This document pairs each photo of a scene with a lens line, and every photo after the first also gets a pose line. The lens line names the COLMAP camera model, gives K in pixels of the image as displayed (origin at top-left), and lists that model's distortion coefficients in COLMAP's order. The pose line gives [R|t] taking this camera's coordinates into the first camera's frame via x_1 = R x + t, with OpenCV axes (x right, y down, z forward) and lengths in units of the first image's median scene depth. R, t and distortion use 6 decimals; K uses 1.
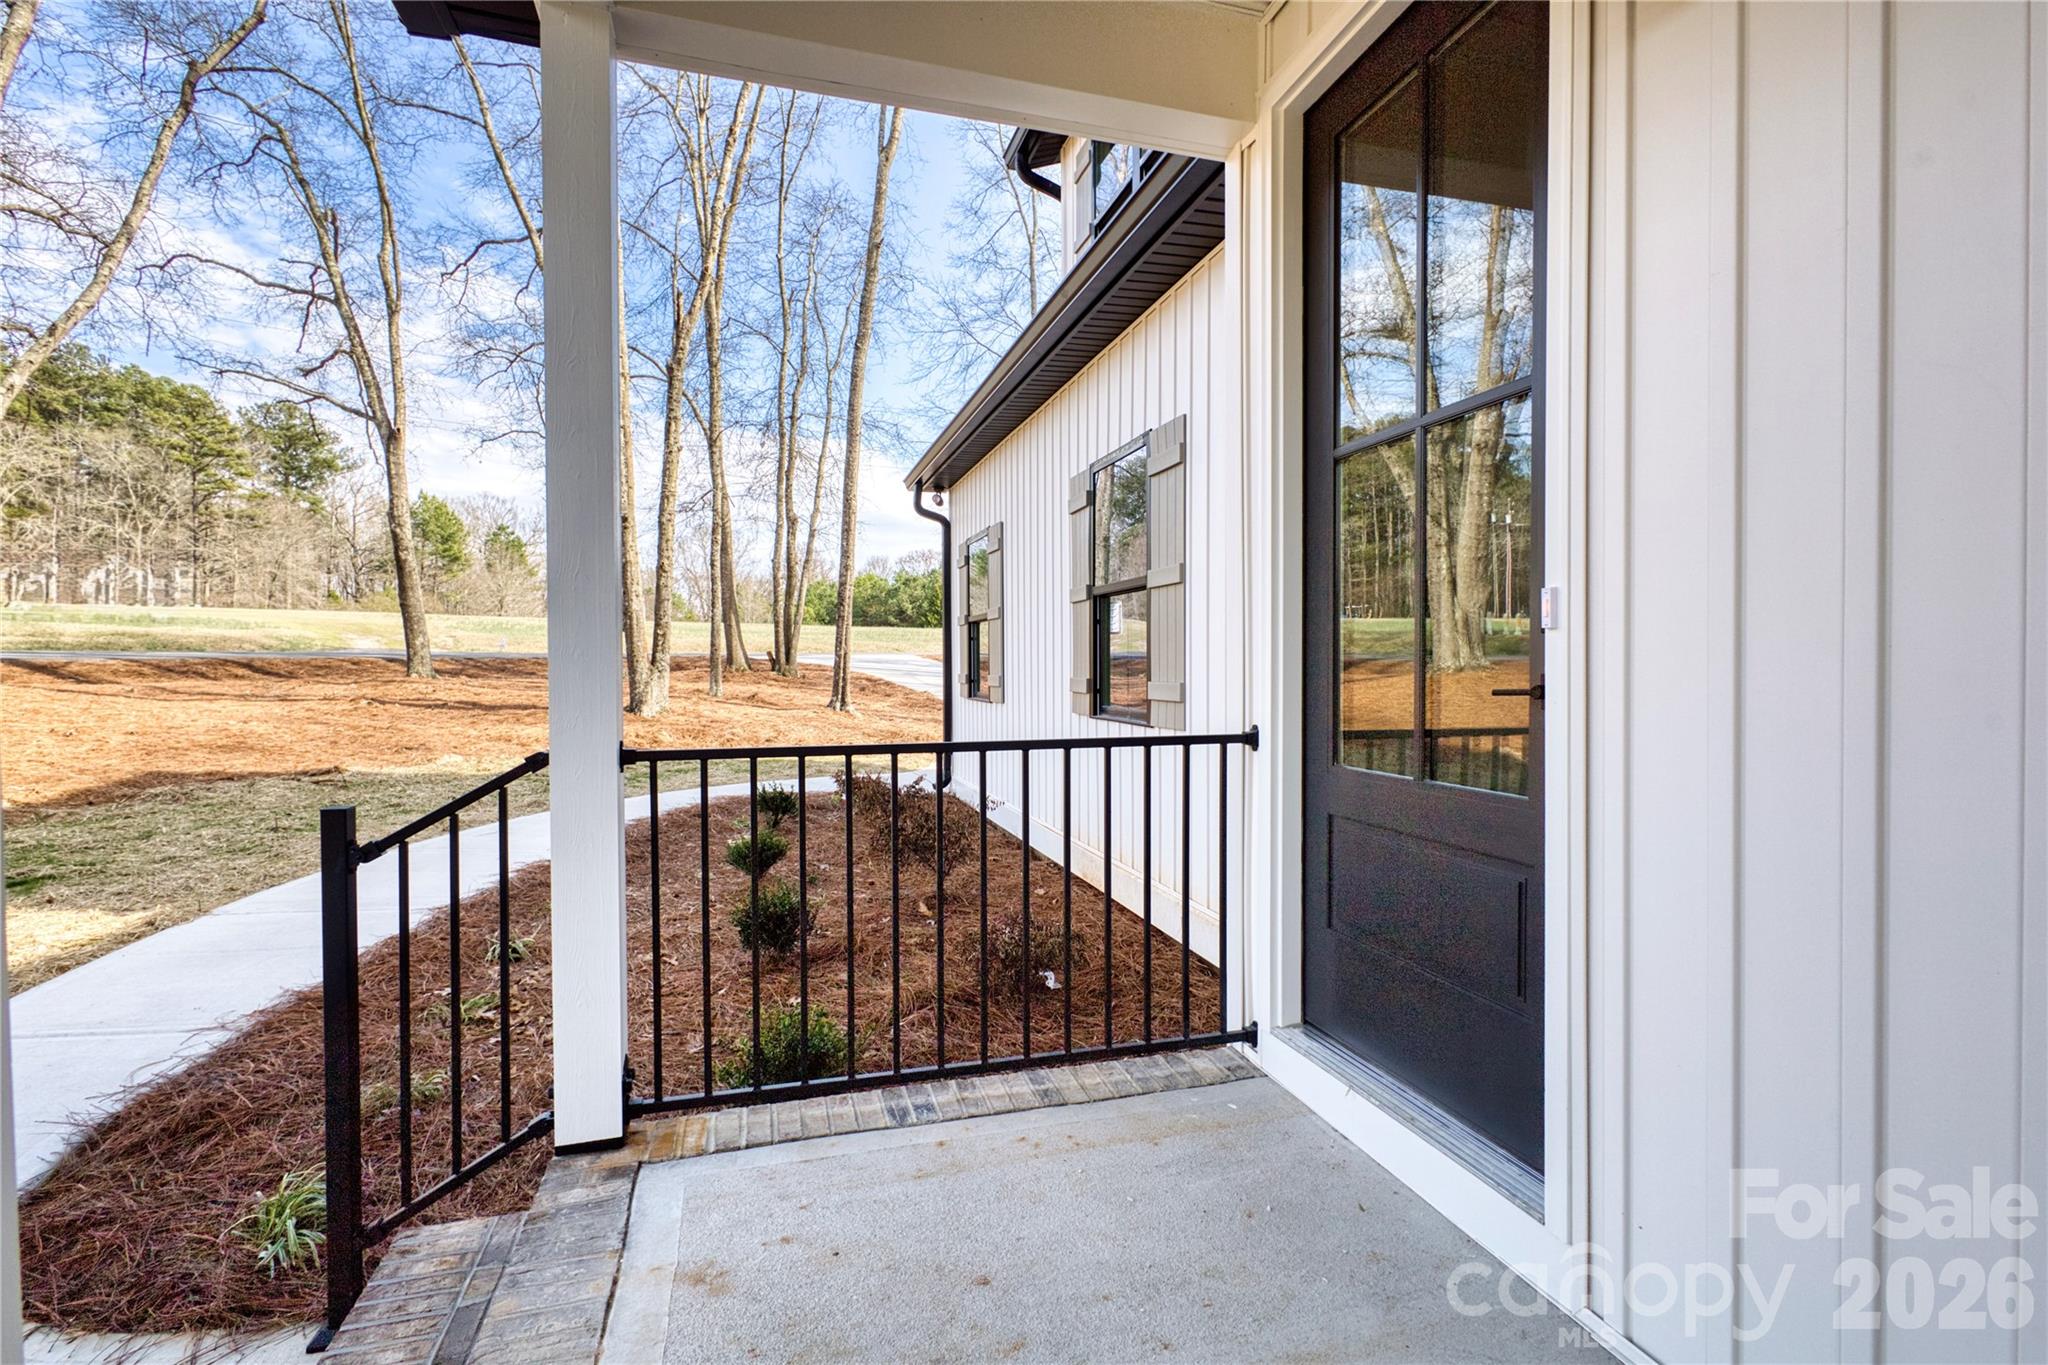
lens RADIAL K [[951.2, 0, 1026.3], [0, 951.2, 678.8], [0, 0, 1]] dist [-0.001885, -0.000848]
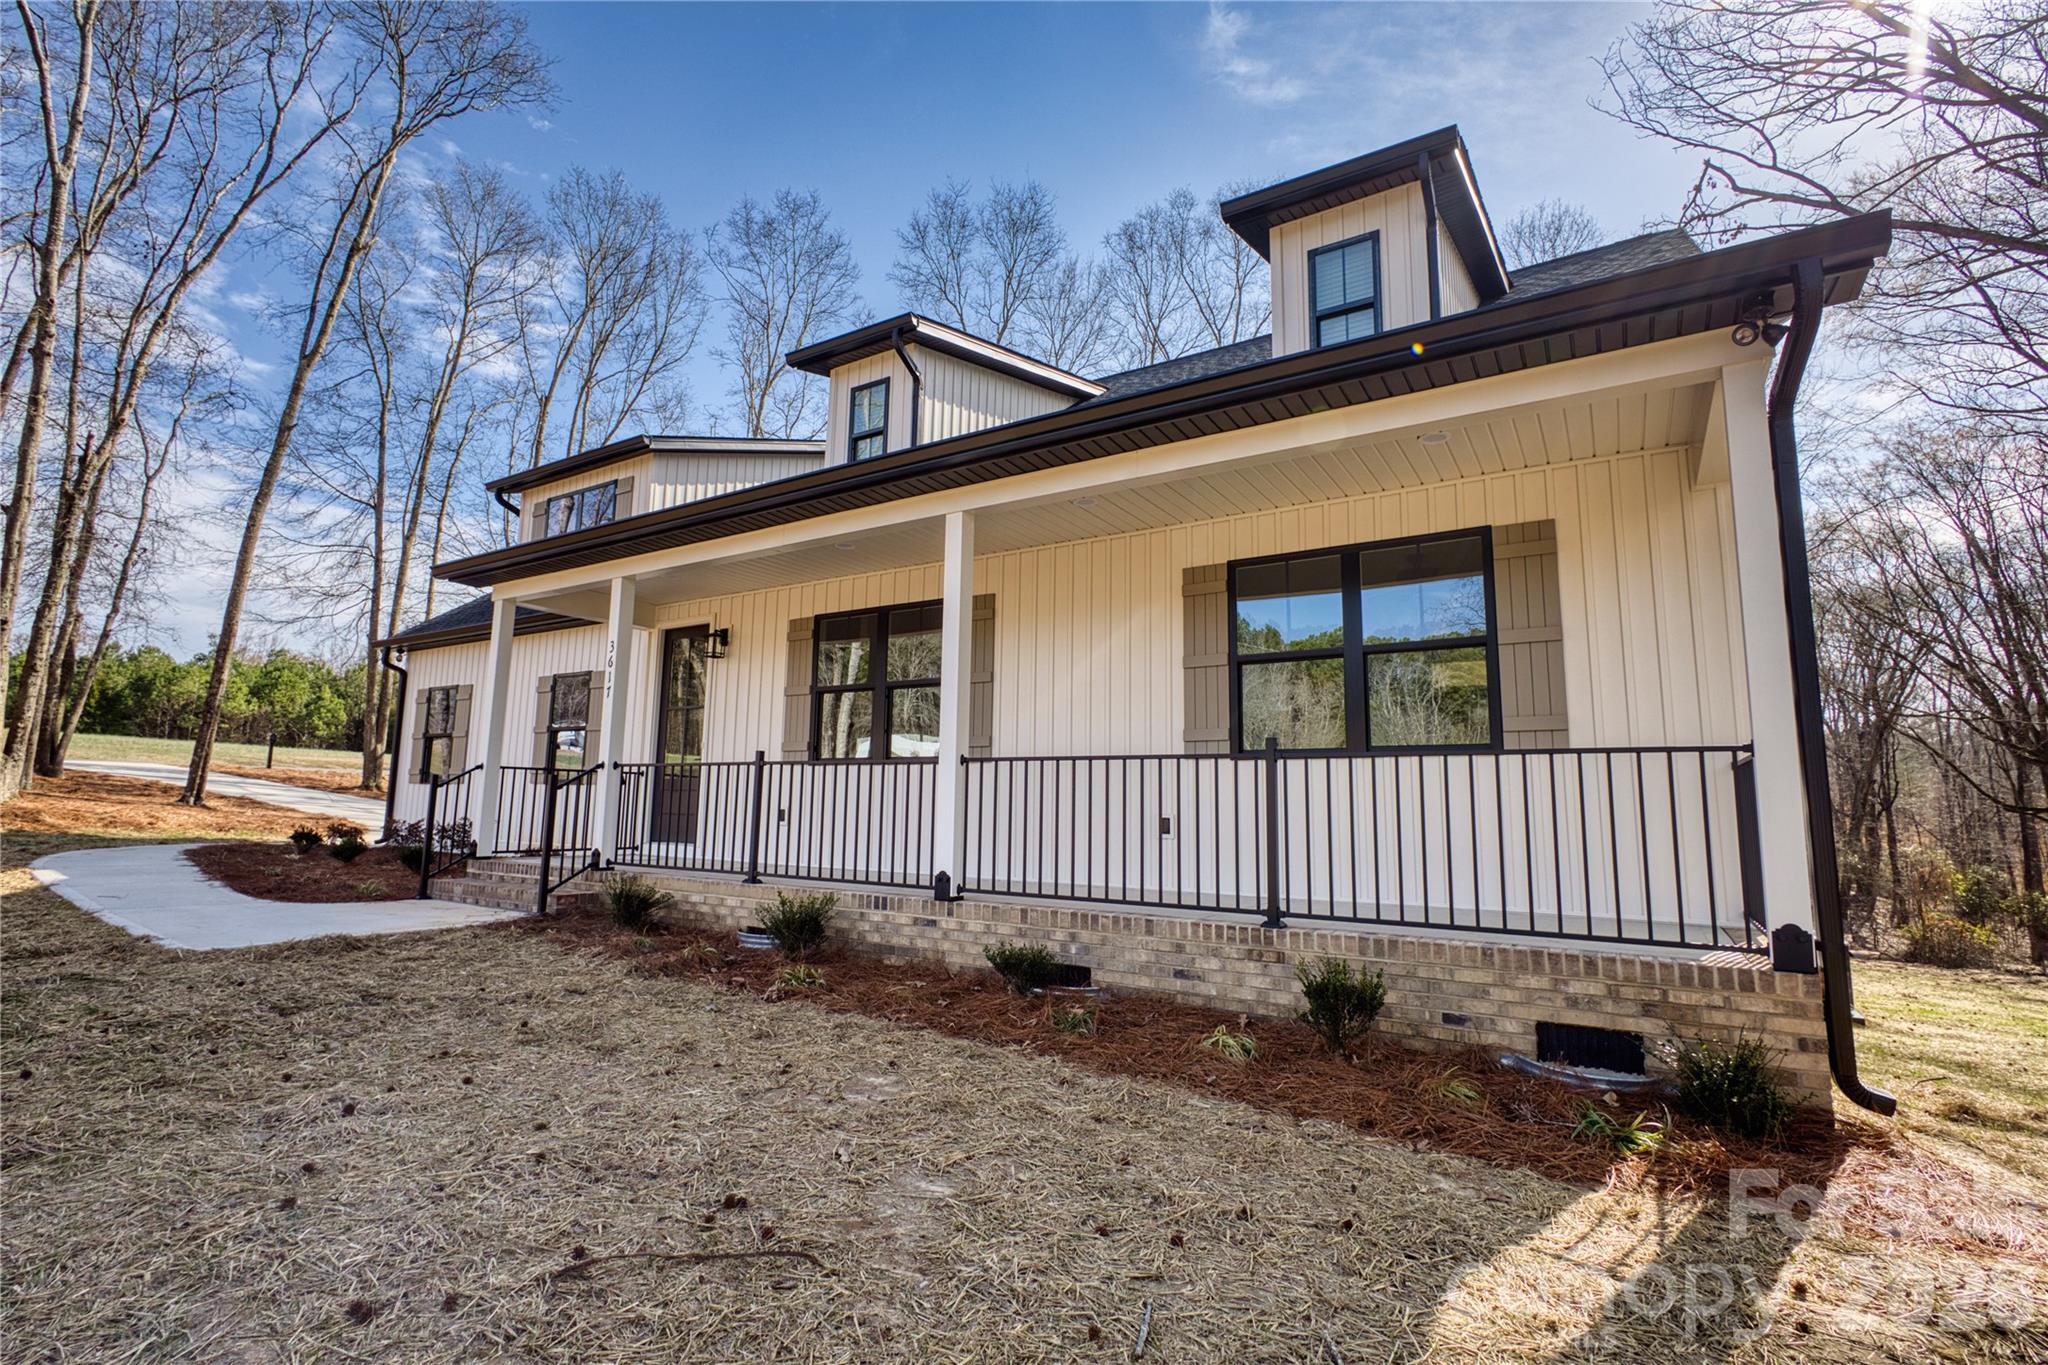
lens RADIAL K [[951.2, 0, 1026.8], [0, 951.2, 675.6], [0, 0, 1]] dist [-0.001885, -0.000848]
pose [[0.754035, 0.097392, 0.649573, -0.336344], [-0.006681, 0.990032, -0.140683, 0.056135], [-0.656800, 0.101740, 0.747170, -0.872257]]
